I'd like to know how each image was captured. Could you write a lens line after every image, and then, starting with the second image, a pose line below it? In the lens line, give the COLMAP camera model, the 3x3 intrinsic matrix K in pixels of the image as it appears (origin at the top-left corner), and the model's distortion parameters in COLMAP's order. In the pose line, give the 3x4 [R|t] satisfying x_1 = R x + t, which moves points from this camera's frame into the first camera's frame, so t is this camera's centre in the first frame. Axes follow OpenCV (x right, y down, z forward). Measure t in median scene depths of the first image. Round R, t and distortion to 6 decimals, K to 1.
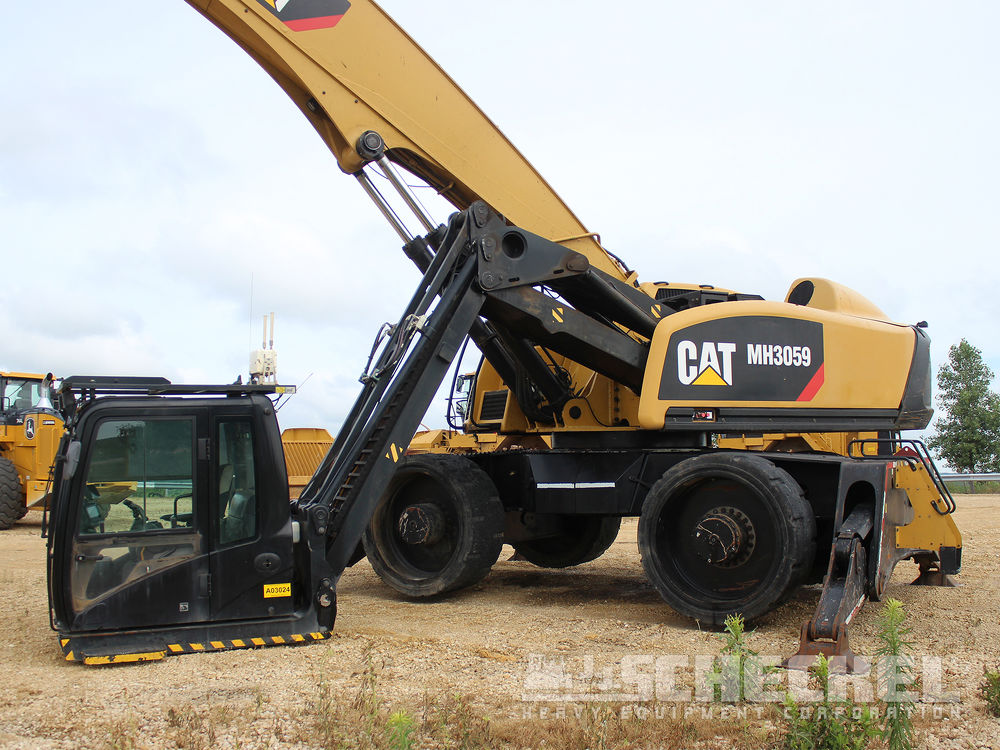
lens RADIAL K [[1100.3, 0, 500.0], [0, 1100.3, 375.0], [0, 0, 1]] dist [-0.201691, 0.302285]
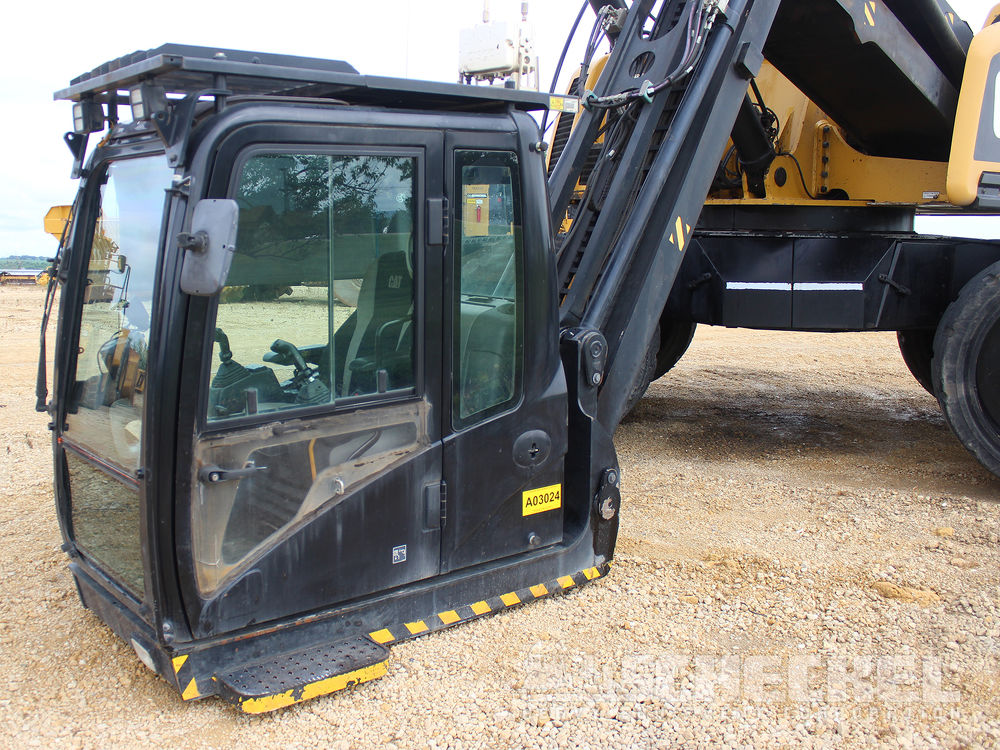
lens RADIAL K [[1121.9, 0, 500.0], [0, 1121.9, 375.0], [0, 0, 1]] dist [-0.100445, 0.007047]
pose [[0.976809, -0.012979, 0.213719, -0.340184], [-0.028839, 0.981091, 0.191388, 0.038970], [-0.212162, -0.193113, 0.957964, 0.507029]]
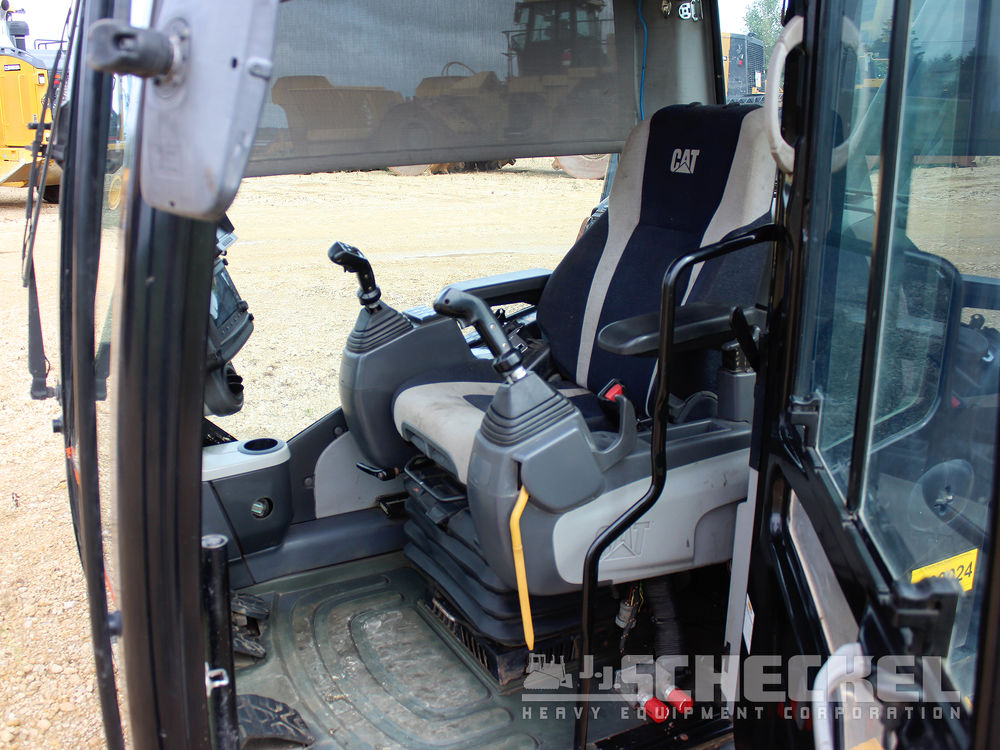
lens RADIAL K [[1100.3, 0, 500.0], [0, 1100.3, 375.0], [0, 0, 1]] dist [-0.201691, 0.302285]
pose [[0.999856, -0.003556, 0.016614, -0.324948], [-0.001779, 0.950567, 0.310514, 0.065729], [-0.016896, -0.310499, 0.950424, 0.763538]]
